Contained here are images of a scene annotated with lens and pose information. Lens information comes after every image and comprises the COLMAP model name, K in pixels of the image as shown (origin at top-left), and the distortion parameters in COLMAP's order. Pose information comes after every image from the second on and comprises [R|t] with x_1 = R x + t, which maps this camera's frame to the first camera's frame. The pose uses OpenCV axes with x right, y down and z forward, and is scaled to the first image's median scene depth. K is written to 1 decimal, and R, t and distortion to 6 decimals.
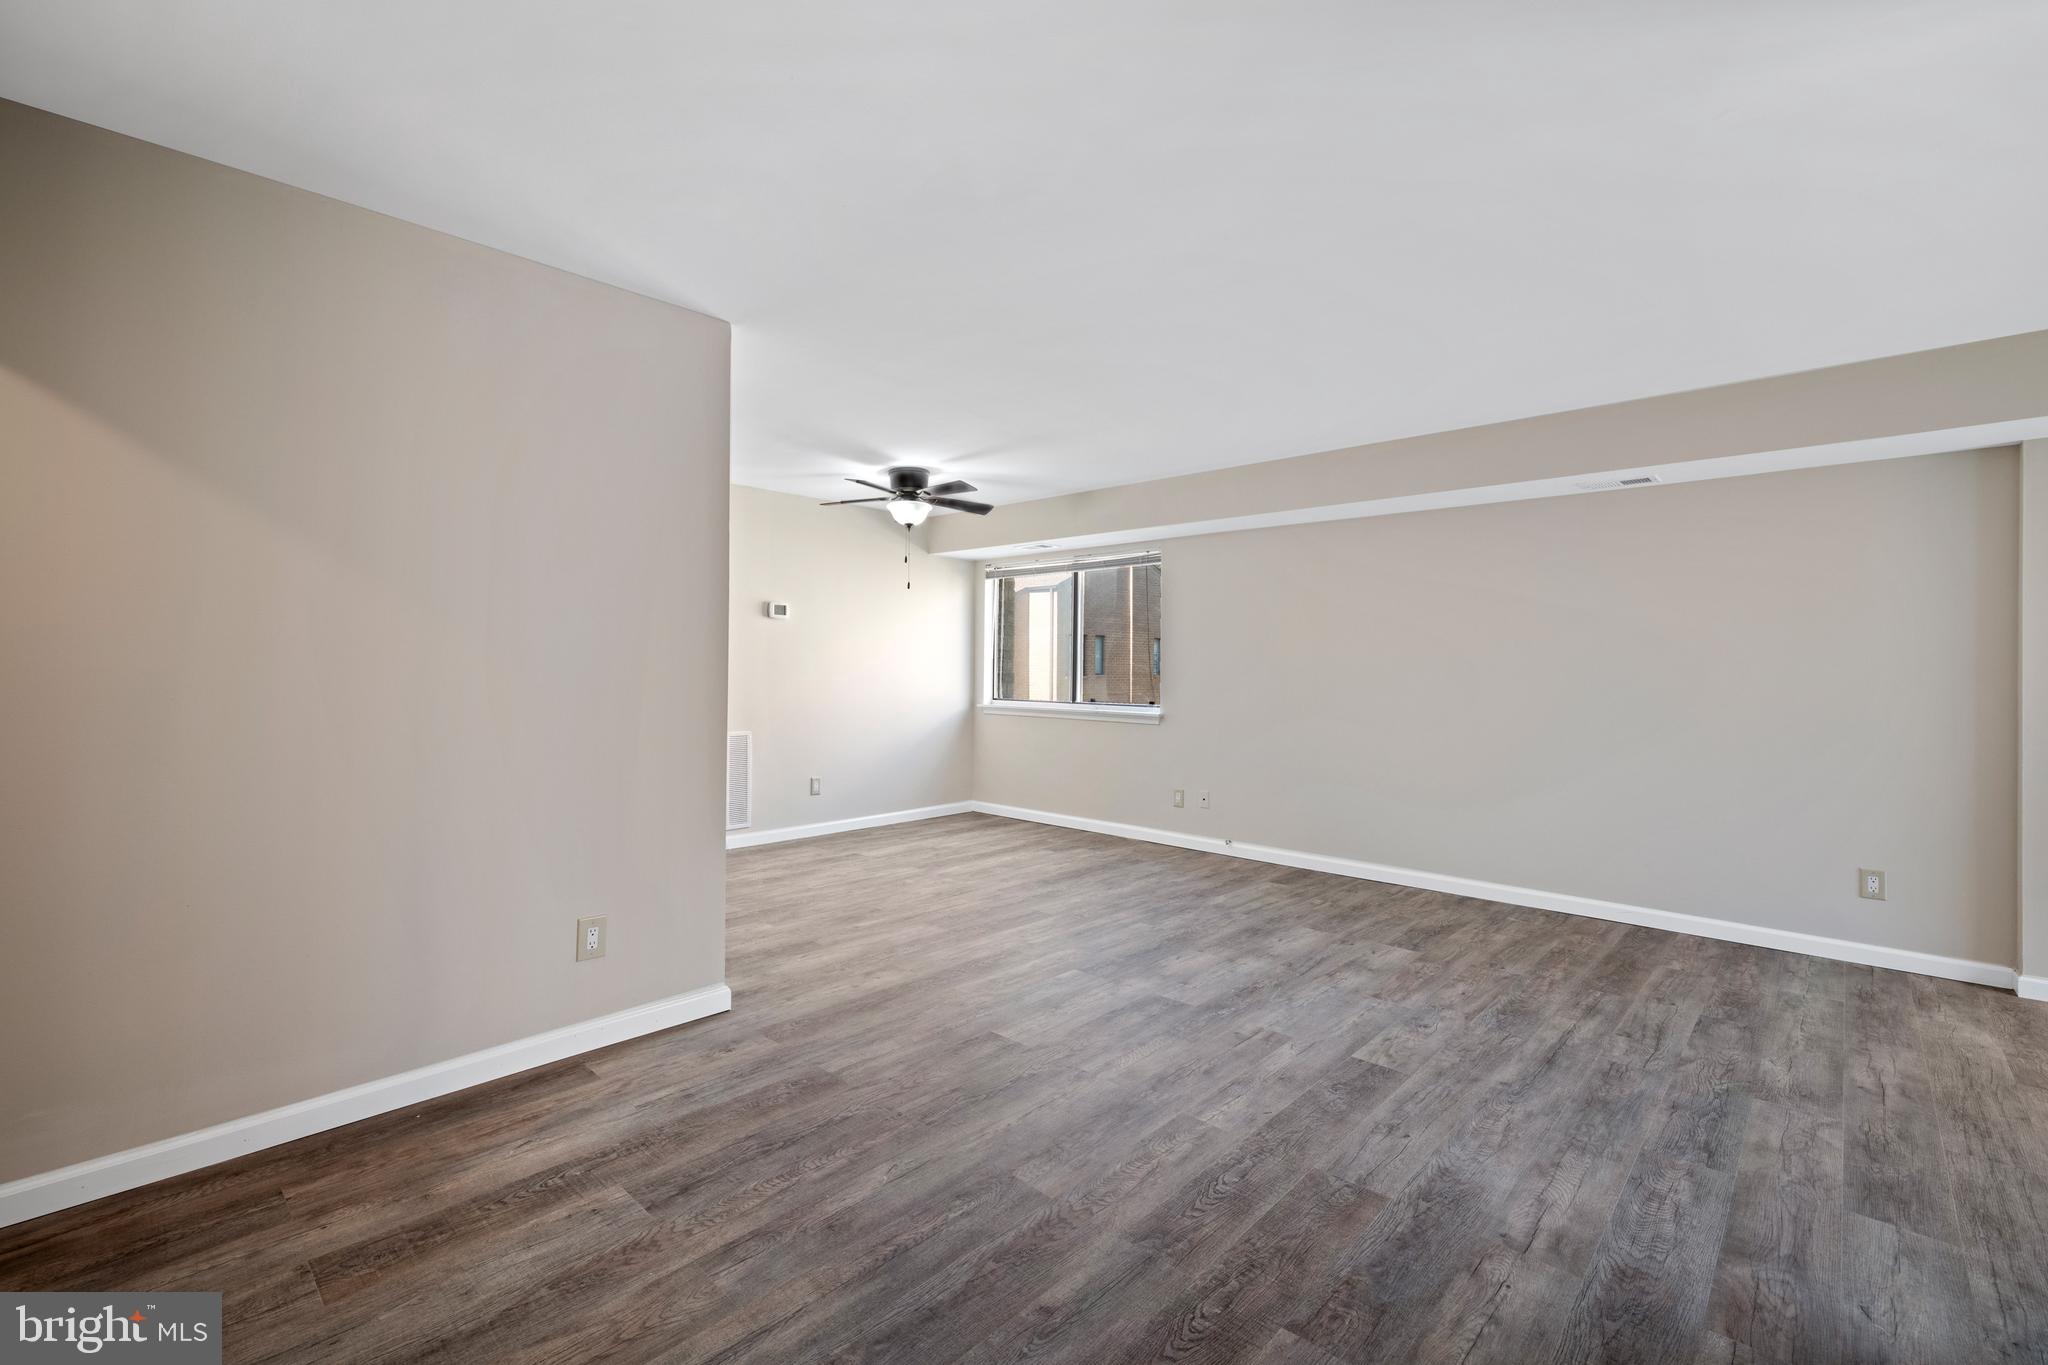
lens RADIAL K [[880.3, 0, 1014.5], [0, 880.3, 674.2], [0, 0, 1]] dist [-0.001755, -0.000578]
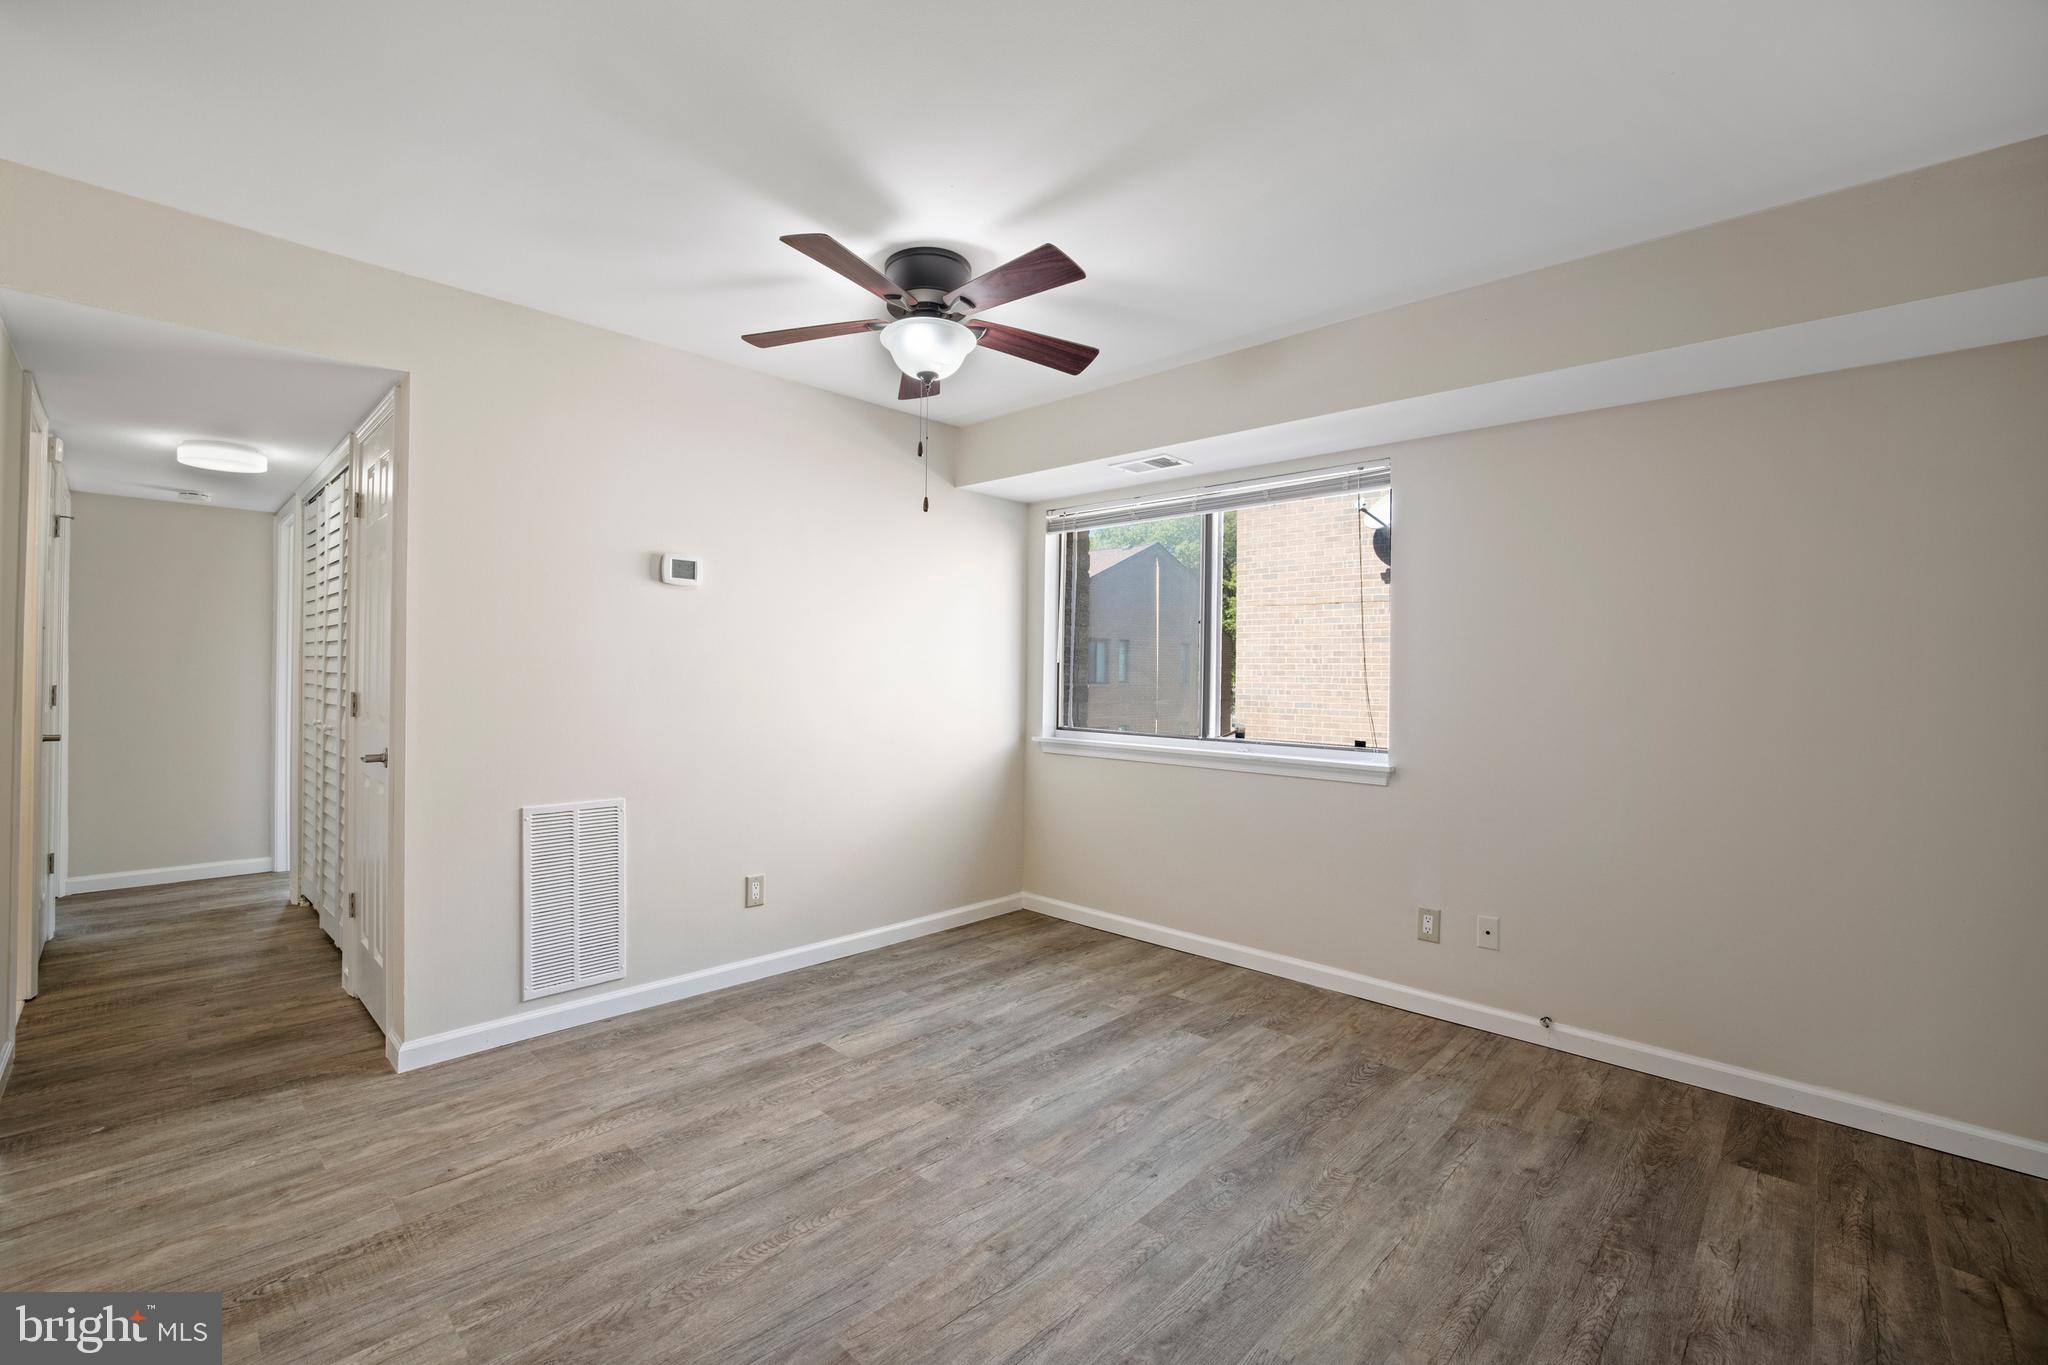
lens RADIAL K [[875.3, 0, 1023.4], [0, 875.3, 673.3], [0, 0, 1]] dist [-0.004143, 0.000191]
pose [[0.999970, 0.003379, 0.006953, -0.125013], [-0.003319, 0.999957, -0.008672, -0.012196], [-0.006982, 0.008648, 0.999938, 0.922373]]
